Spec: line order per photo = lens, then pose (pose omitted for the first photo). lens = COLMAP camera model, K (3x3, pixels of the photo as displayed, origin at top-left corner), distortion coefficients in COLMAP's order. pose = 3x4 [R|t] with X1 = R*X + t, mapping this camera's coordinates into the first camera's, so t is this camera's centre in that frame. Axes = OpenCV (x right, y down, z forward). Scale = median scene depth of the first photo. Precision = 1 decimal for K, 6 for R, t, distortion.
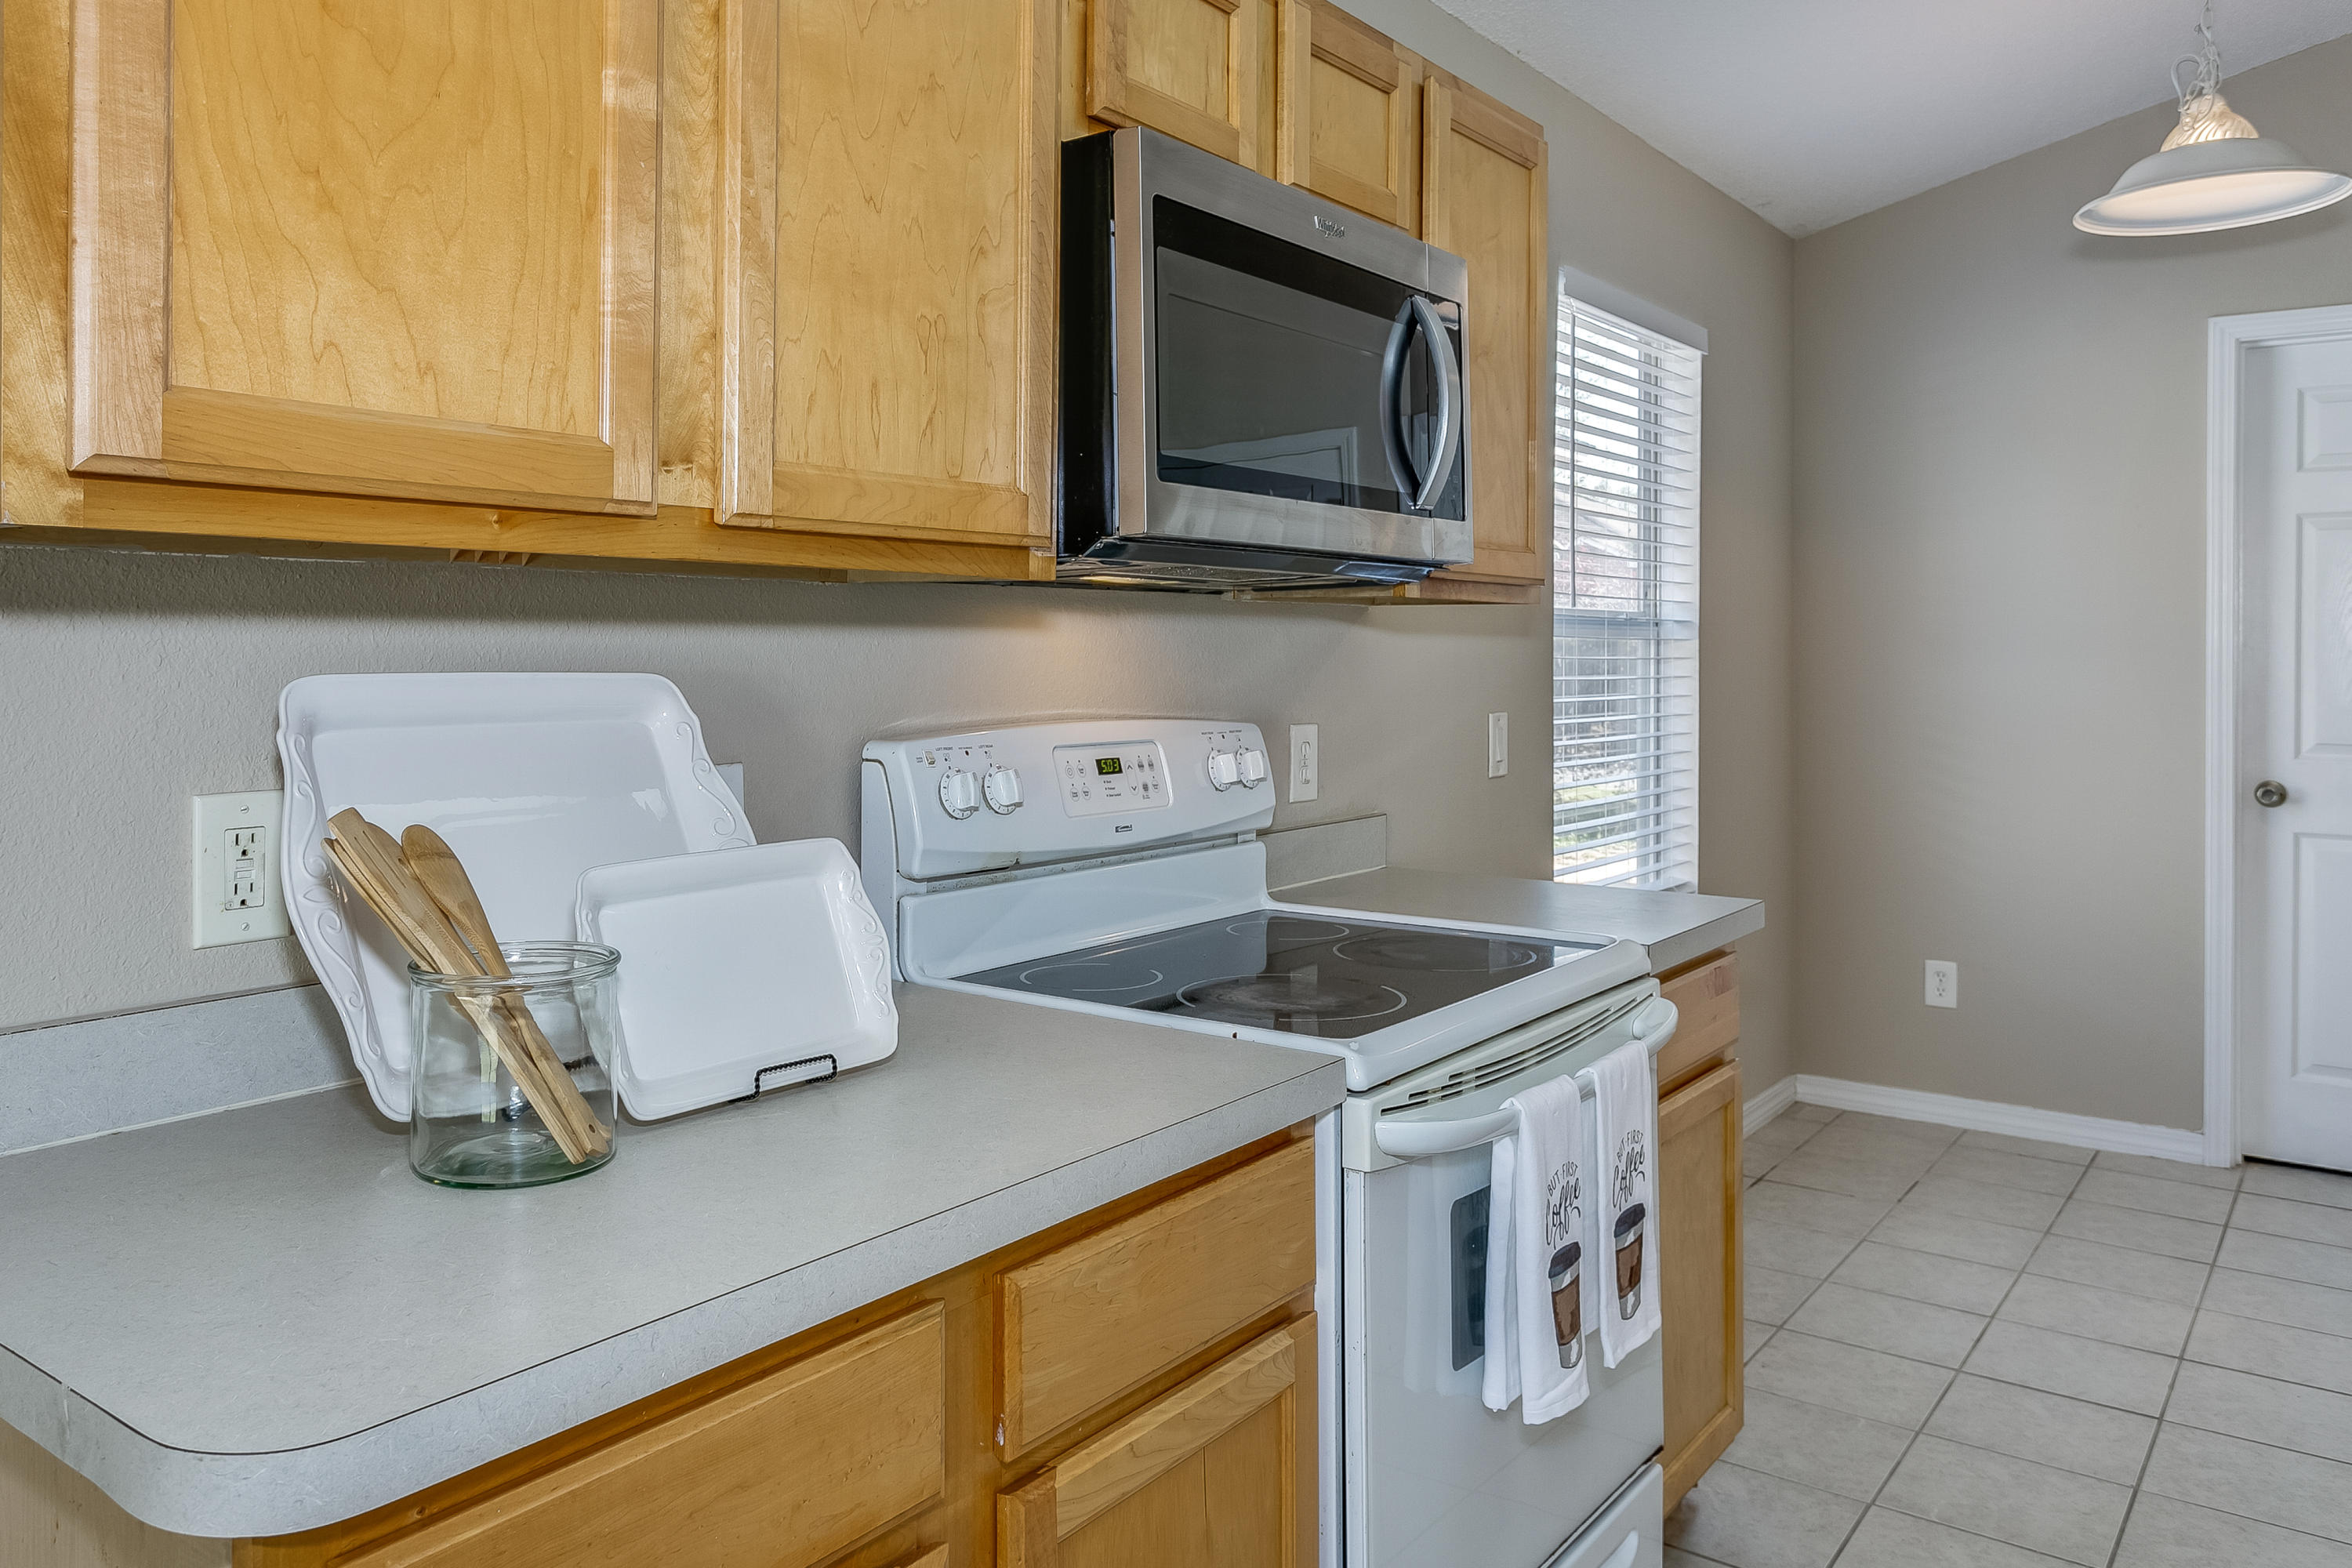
lens RADIAL K [[1716.0, 0, 1074.5], [0, 1716.0, 647.5], [0, 0, 1]] dist [0.007122, -0.006270]
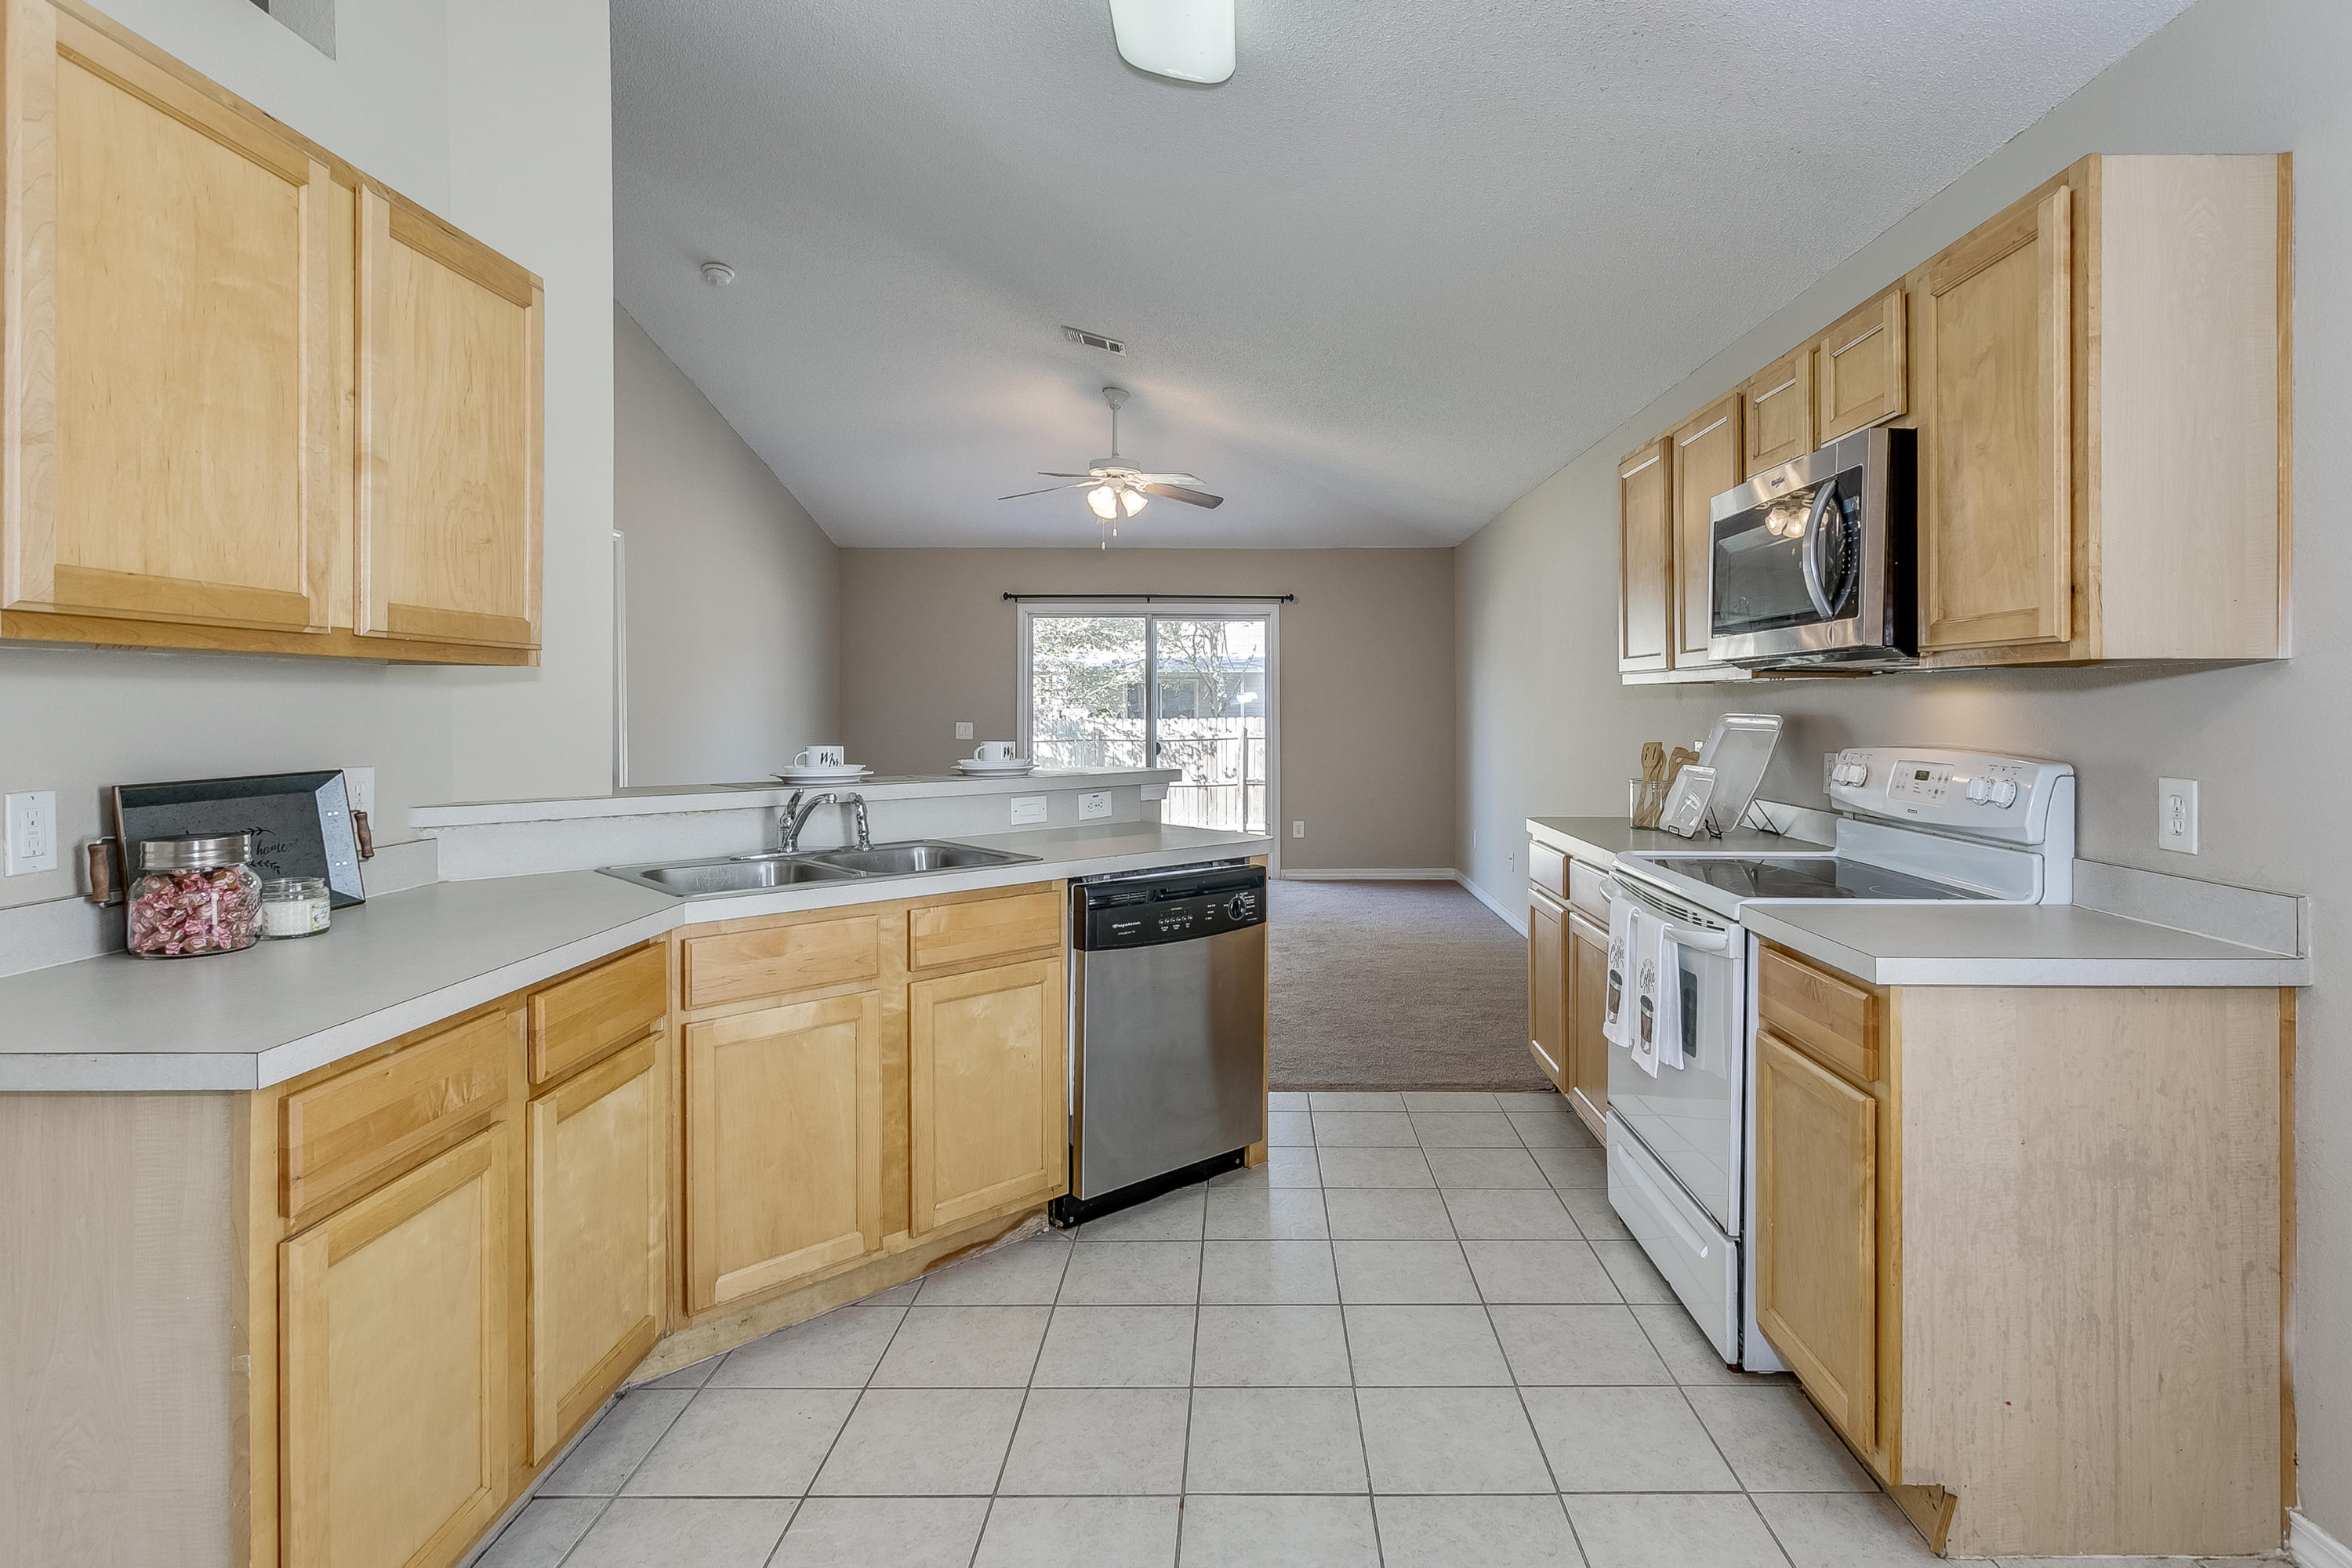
lens RADIAL K [[1203.5, 0, 1254.4], [0, 1203.5, 705.0], [0, 0, 1]] dist [0.000633, 0.000131]
pose [[-0.778437, 0.003095, -0.627714, 1.298385], [0.004499, 0.999990, -0.000648, -0.003125], [0.627706, -0.003329, -0.778443, 1.525314]]
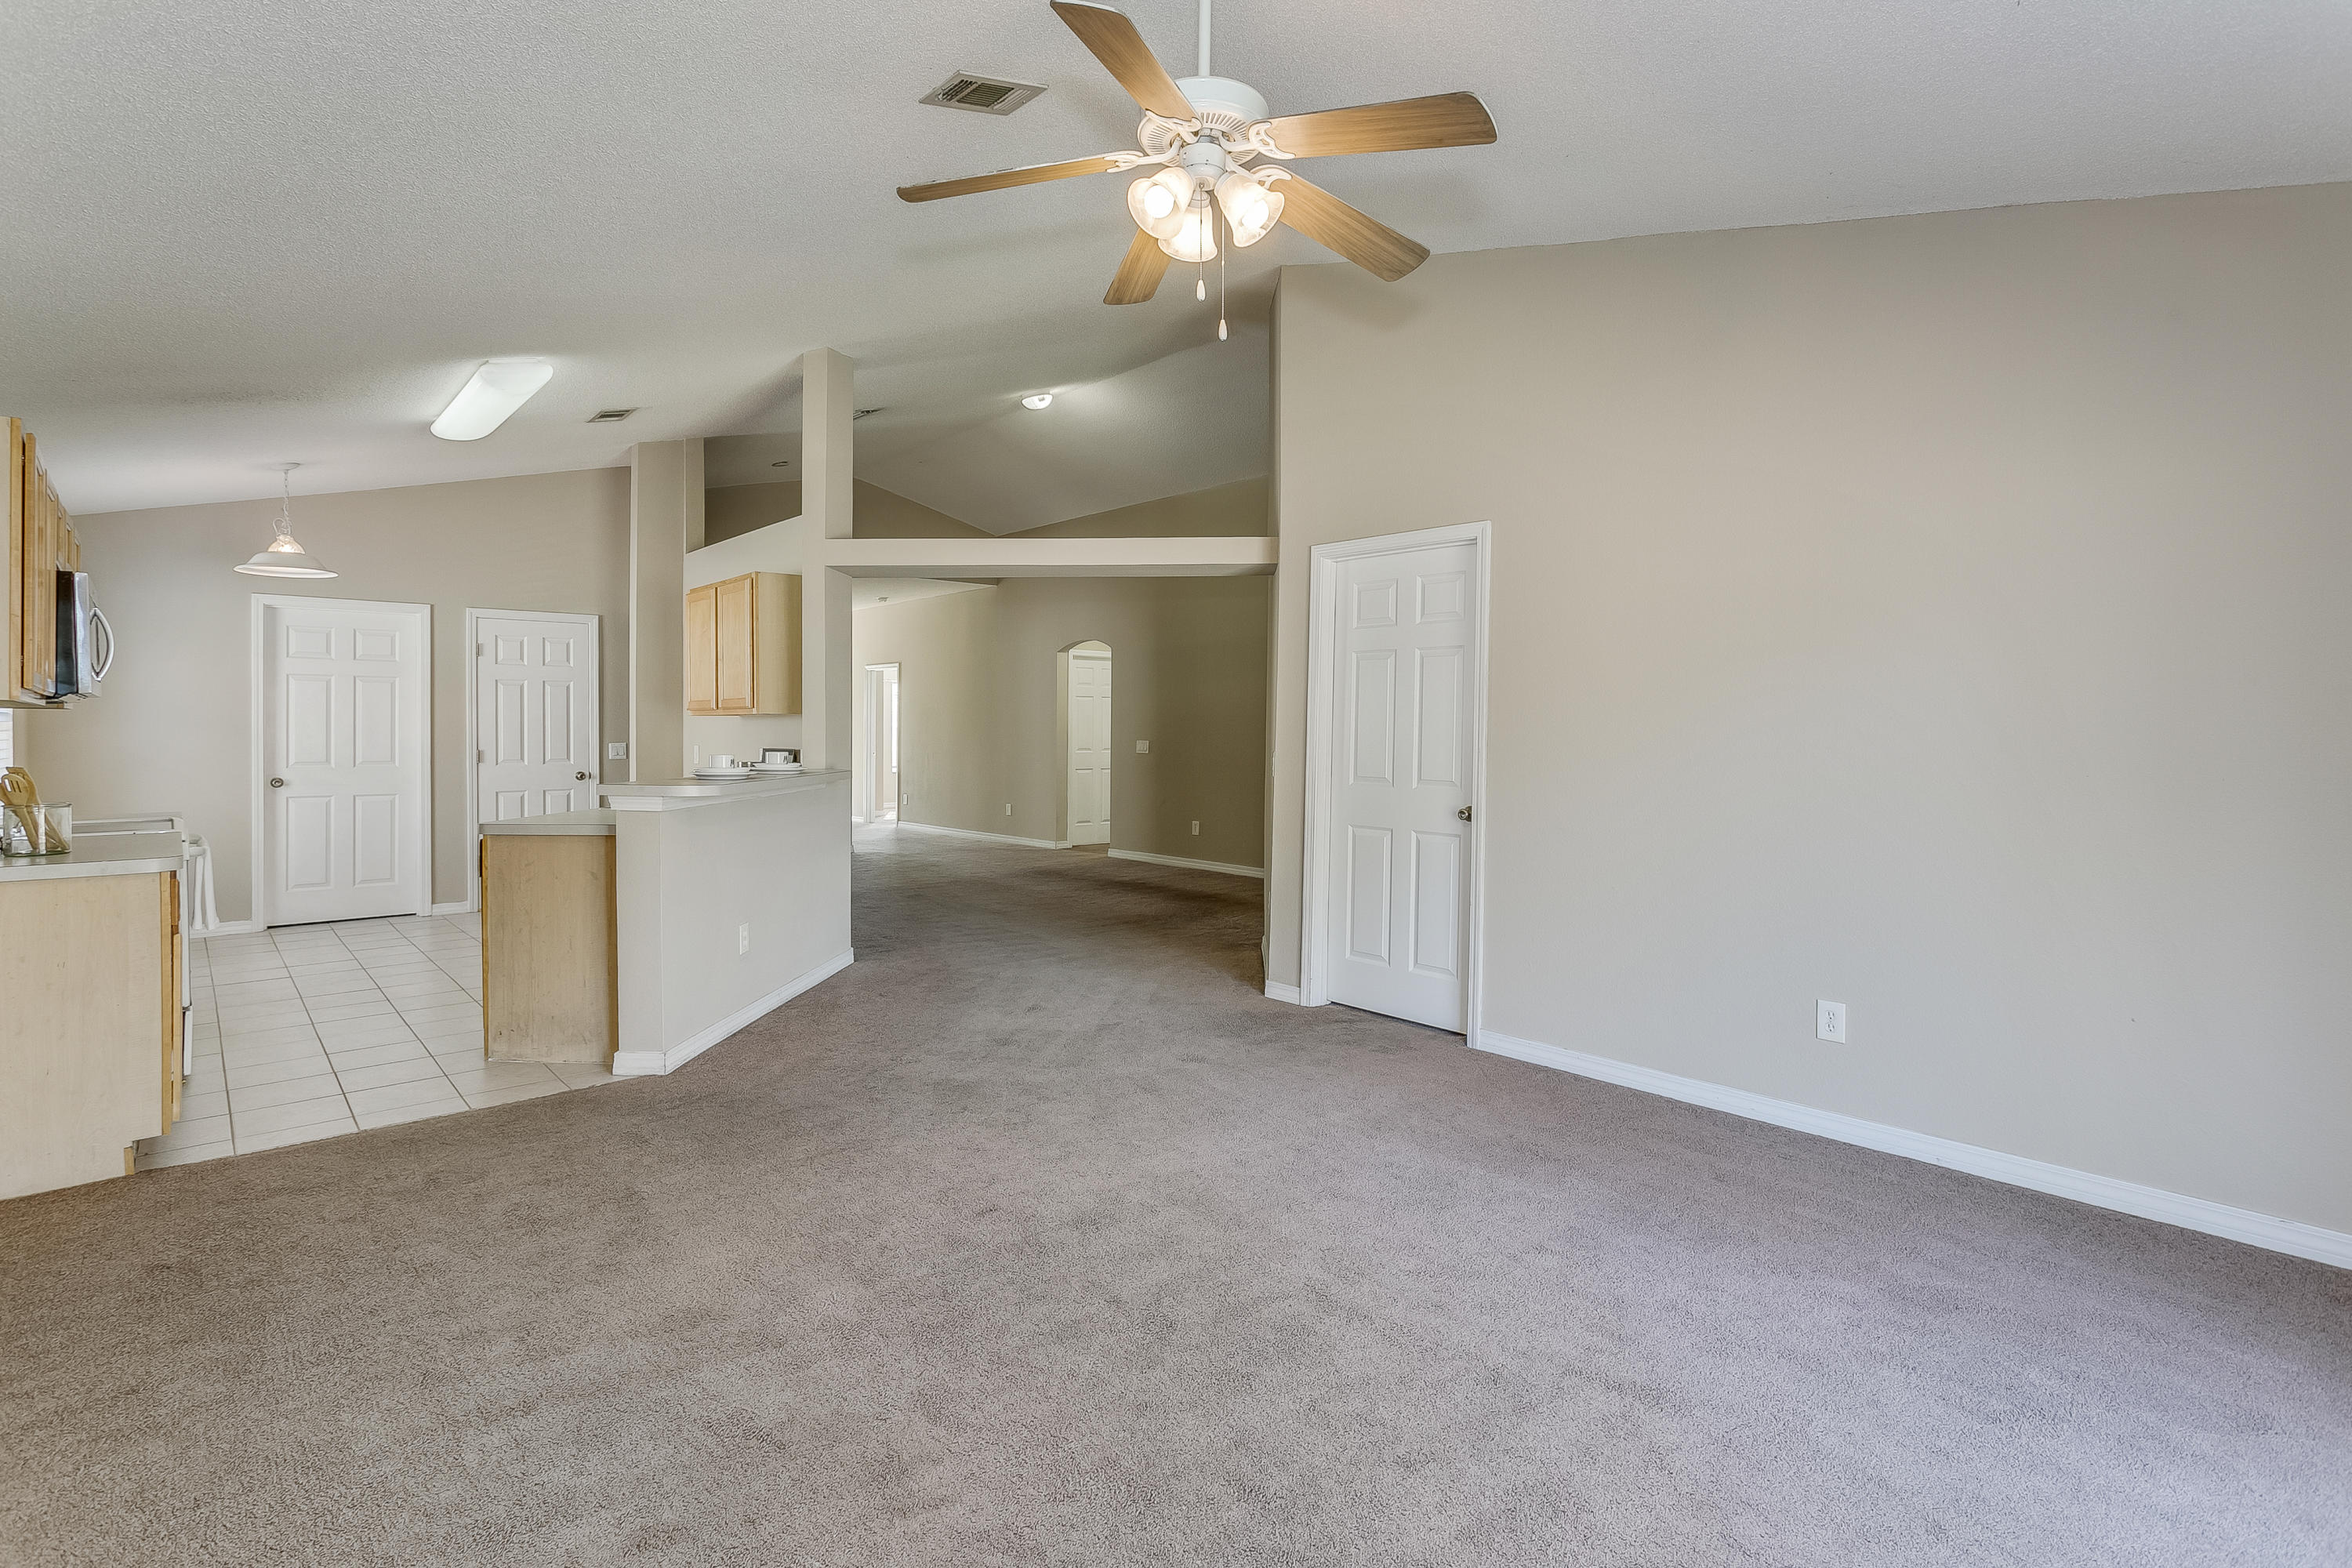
lens RADIAL K [[1146.5, 0, 1167.9], [0, 1146.5, 739.7], [0, 0, 1]] dist [0.001762, 0.000509]
pose [[0.187545, -0.012493, 0.982177, -1.412467], [-0.000300, 0.999918, 0.012776, -0.001606], [-0.982256, -0.002691, 0.187526, -1.200971]]
